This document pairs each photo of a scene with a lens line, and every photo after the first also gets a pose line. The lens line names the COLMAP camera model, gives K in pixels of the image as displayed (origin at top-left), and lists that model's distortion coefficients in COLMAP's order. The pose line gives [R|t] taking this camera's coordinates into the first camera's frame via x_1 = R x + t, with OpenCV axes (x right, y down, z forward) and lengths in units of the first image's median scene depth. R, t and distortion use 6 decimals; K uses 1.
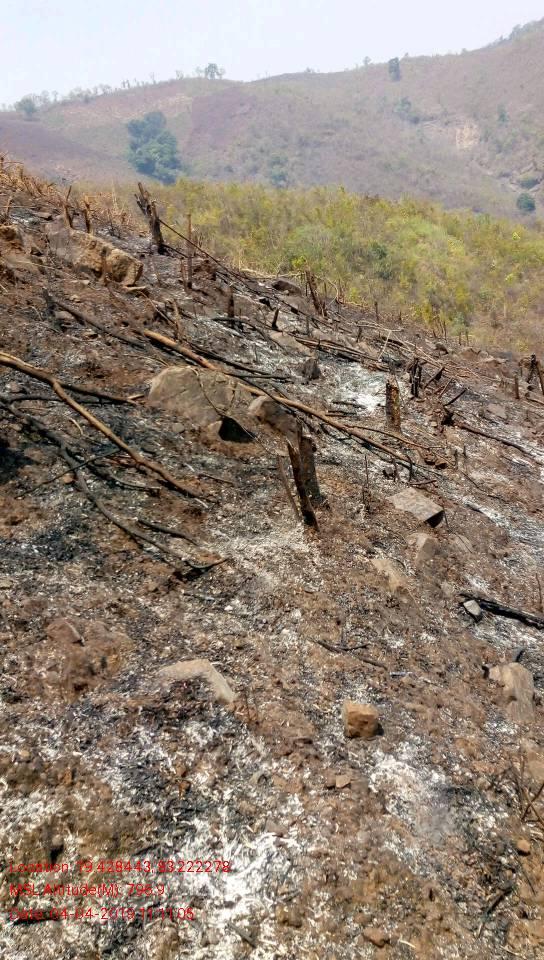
lens RADIAL K [[730.9, 0, 272.0], [0, 730.9, 480.0], [0, 0, 1]] dist [0.114283, -0.262777]
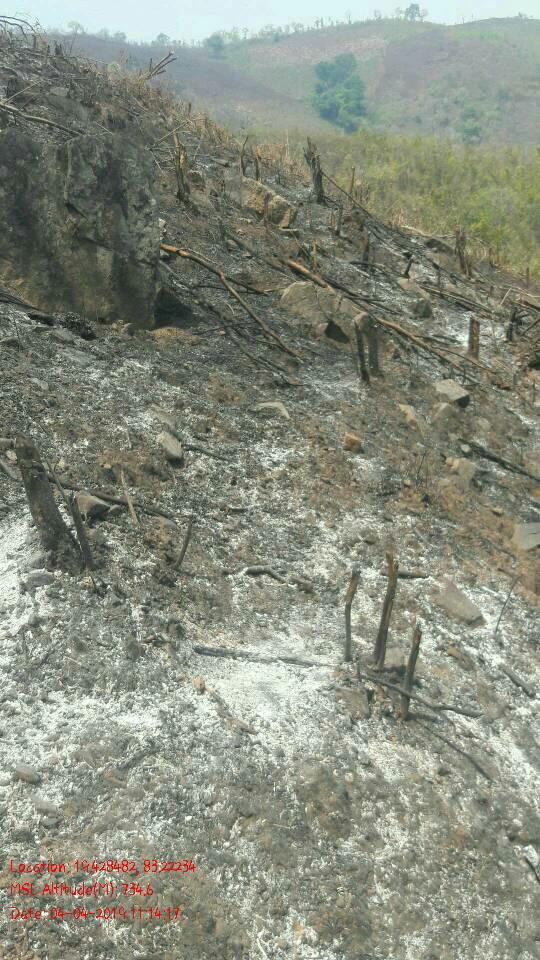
lens RADIAL K [[783.3, 0, 270.0], [0, 783.3, 480.0], [0, 0, 1]] dist [0.074546, -0.145944]
pose [[0.973606, 0.139369, -0.180741, 0.039303], [-0.133211, 0.990027, 0.045834, 0.047068], [0.185326, -0.020548, 0.982462, -0.146003]]
